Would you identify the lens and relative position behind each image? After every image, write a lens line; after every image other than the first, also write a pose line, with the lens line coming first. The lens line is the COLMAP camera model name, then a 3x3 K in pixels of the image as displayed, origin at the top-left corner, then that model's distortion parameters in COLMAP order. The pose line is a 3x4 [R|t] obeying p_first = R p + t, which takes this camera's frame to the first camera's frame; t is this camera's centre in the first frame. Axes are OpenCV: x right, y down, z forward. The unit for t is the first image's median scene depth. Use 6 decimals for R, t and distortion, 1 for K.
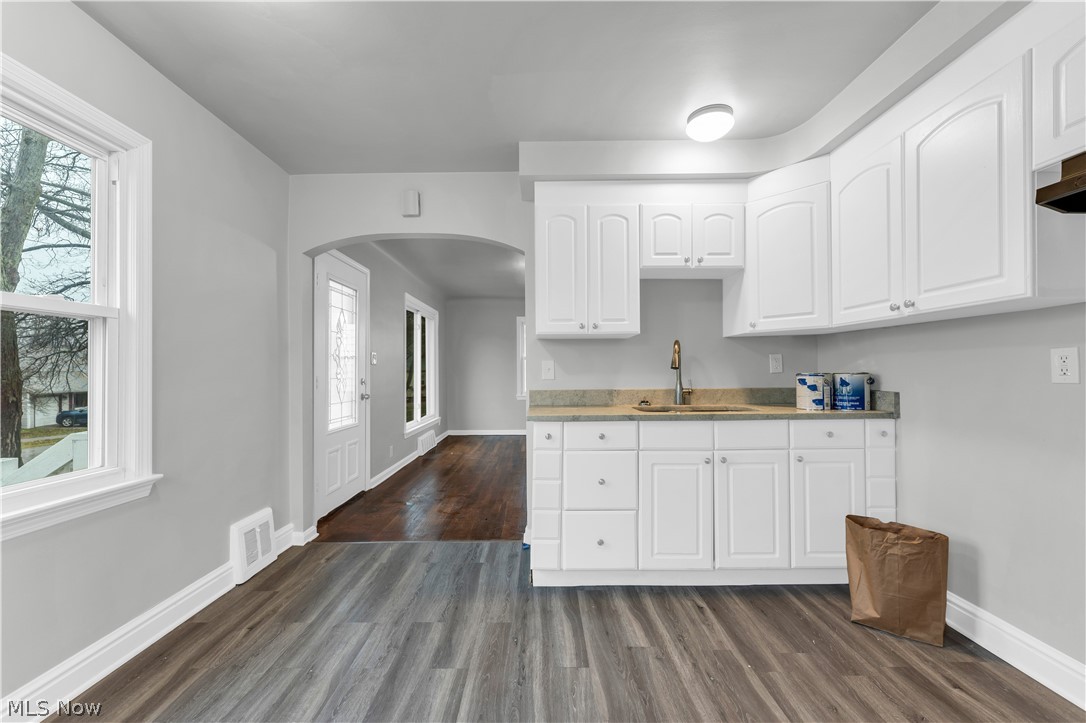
lens RADIAL K [[436.8, 0, 535.4], [0, 436.8, 367.1], [0, 0, 1]] dist [0.001368, 0.000322]
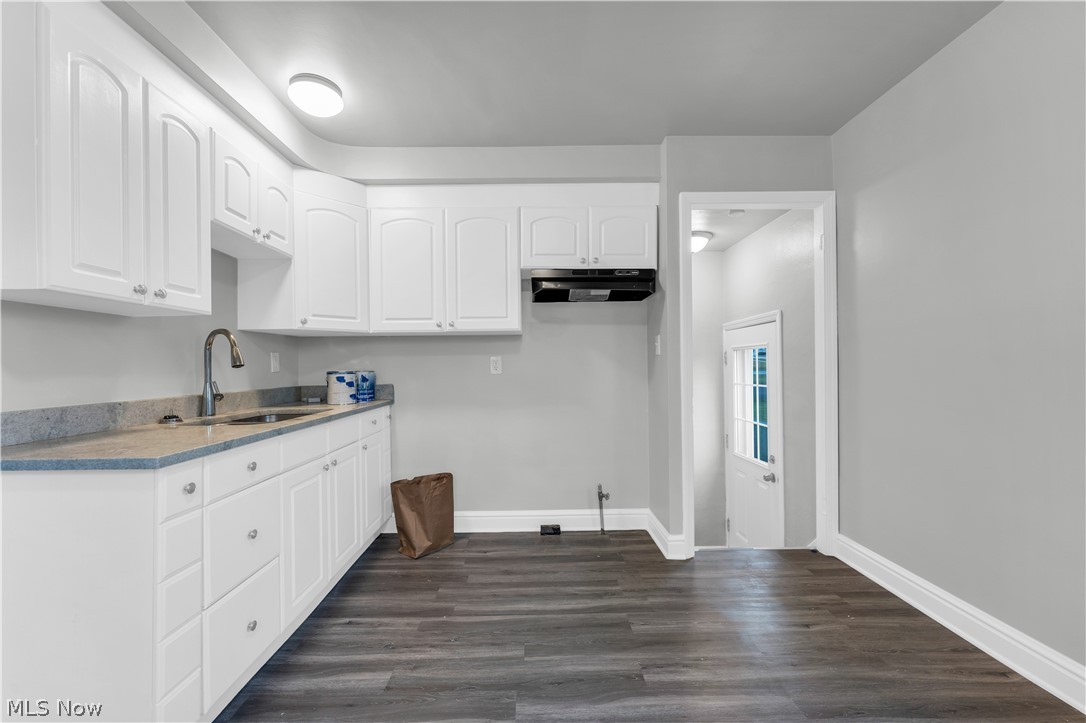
lens RADIAL K [[436.8, 0, 535.4], [0, 436.8, 367.1], [0, 0, 1]] dist [0.001368, 0.000322]
pose [[-0.014518, 0.005009, 0.999882, -0.556868], [0.001251, 0.999987, -0.004991, 0.010514], [-0.999894, 0.001178, -0.014524, 0.611470]]
